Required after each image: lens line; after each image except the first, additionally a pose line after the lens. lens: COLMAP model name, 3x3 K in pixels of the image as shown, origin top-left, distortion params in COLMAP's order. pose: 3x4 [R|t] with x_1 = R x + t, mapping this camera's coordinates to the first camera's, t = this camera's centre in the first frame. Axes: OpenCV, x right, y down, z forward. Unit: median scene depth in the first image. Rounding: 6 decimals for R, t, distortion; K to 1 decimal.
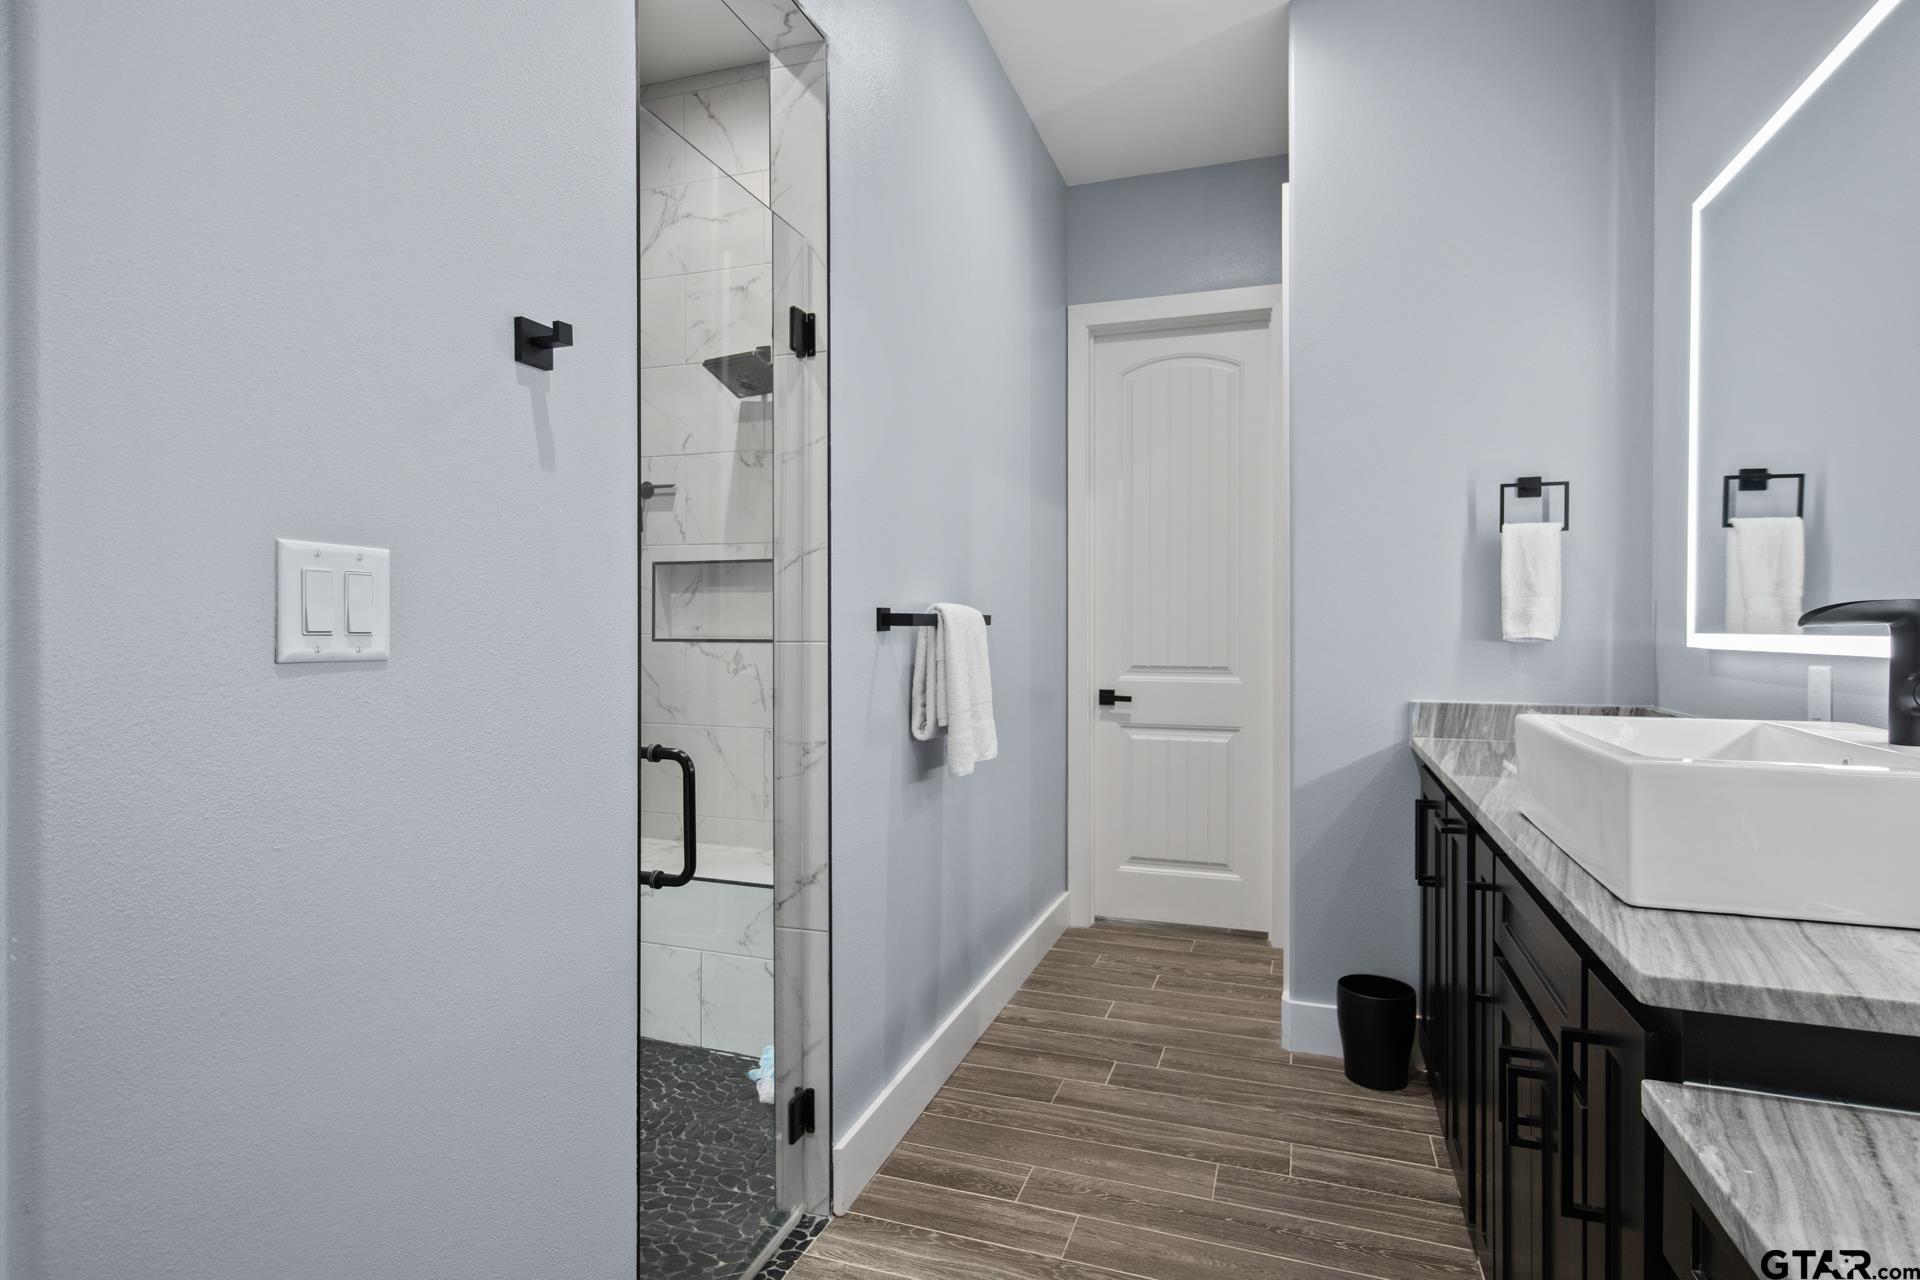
lens RADIAL K [[998.1, 0, 958.6], [0, 998.1, 636.3], [0, 0, 1]] dist [0.029821, 0.000360]
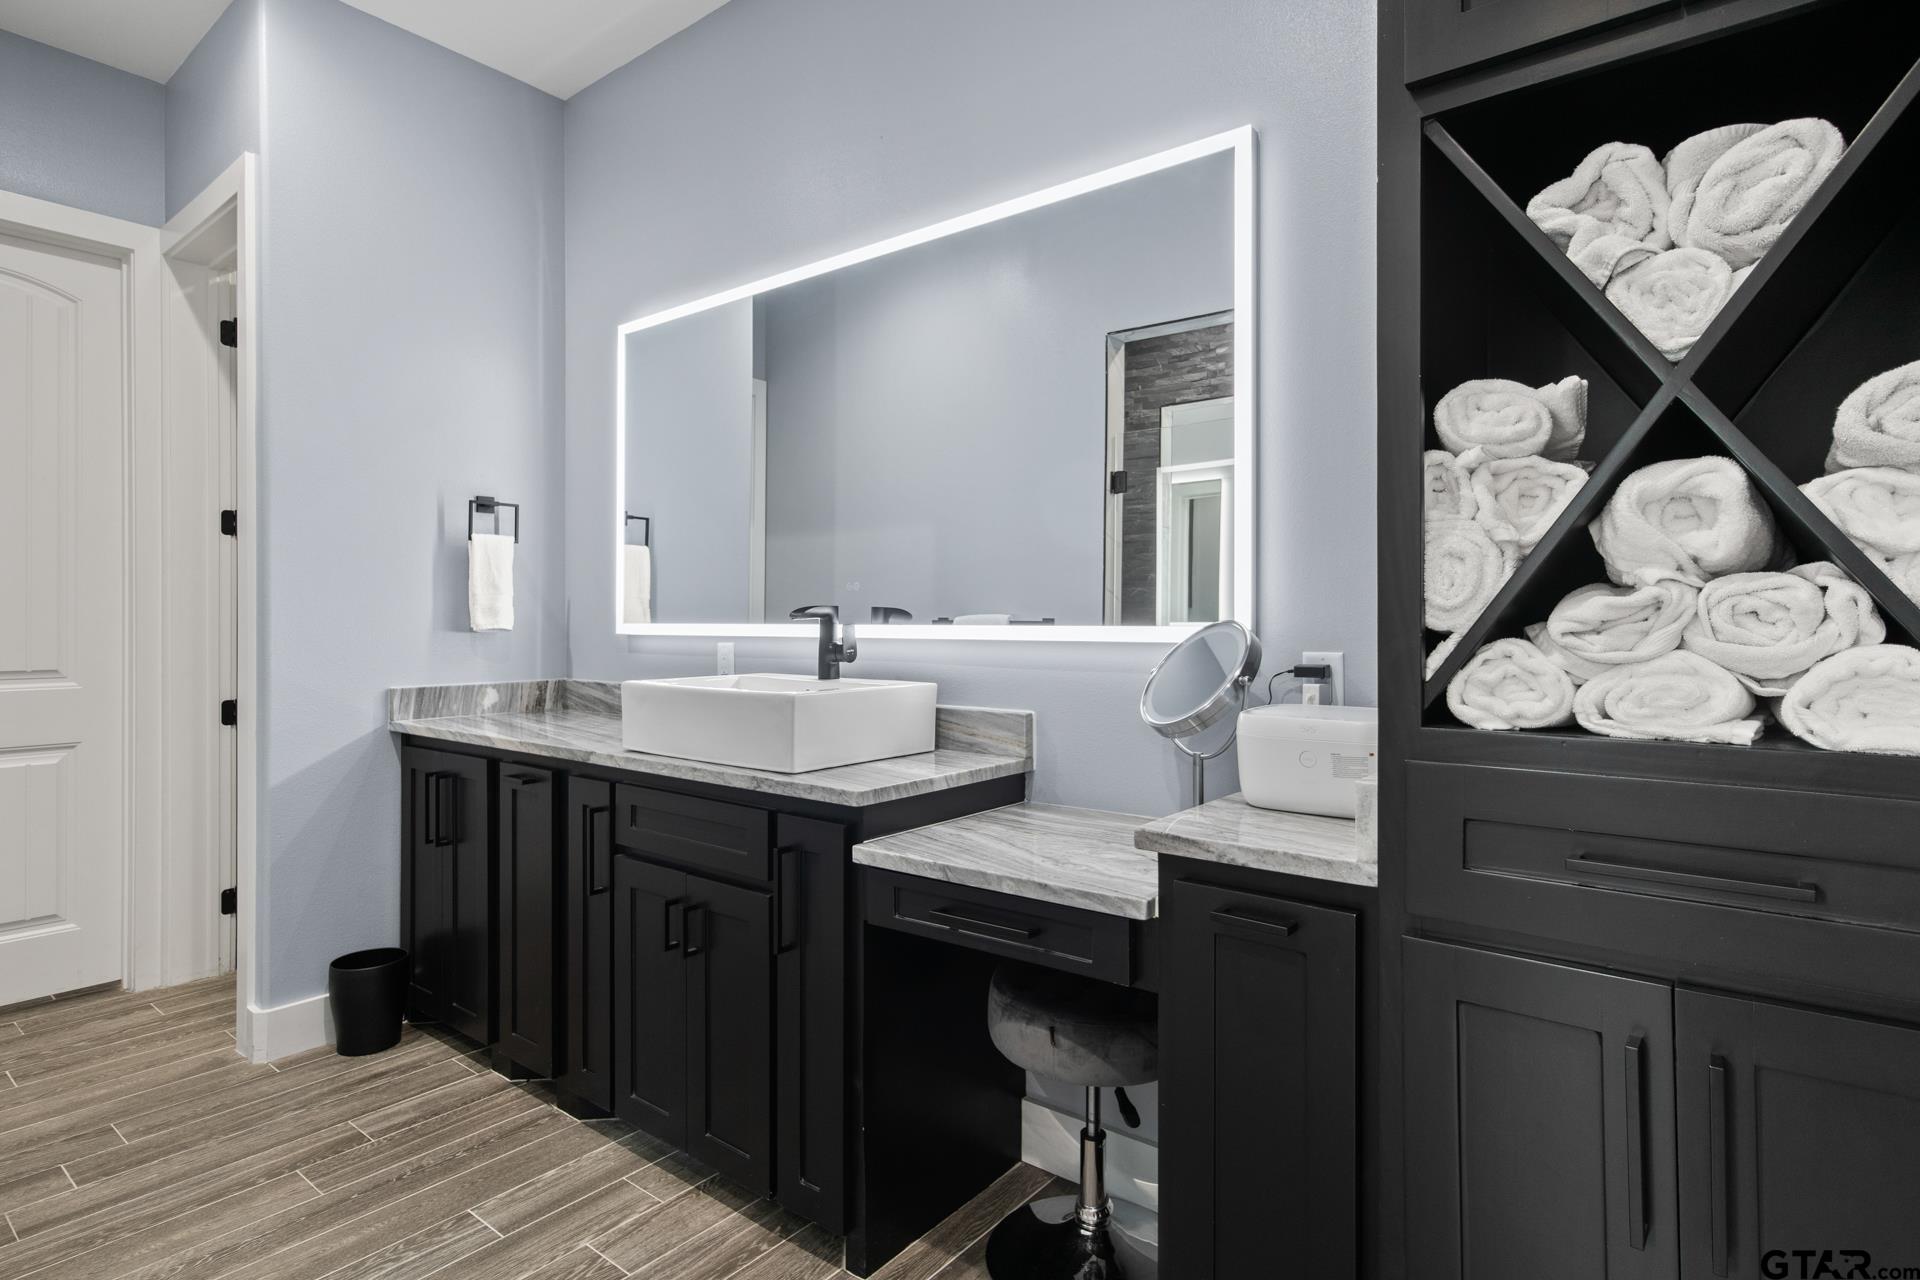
lens RADIAL K [[998.1, 0, 958.6], [0, 998.1, 628.4], [0, 0, 1]] dist [0.029821, 0.000360]
pose [[0.342340, -0.006042, 0.939557, -0.389818], [0.011089, 0.999936, 0.002390, 0.004913], [-0.939511, 0.009601, 0.342385, 0.052742]]
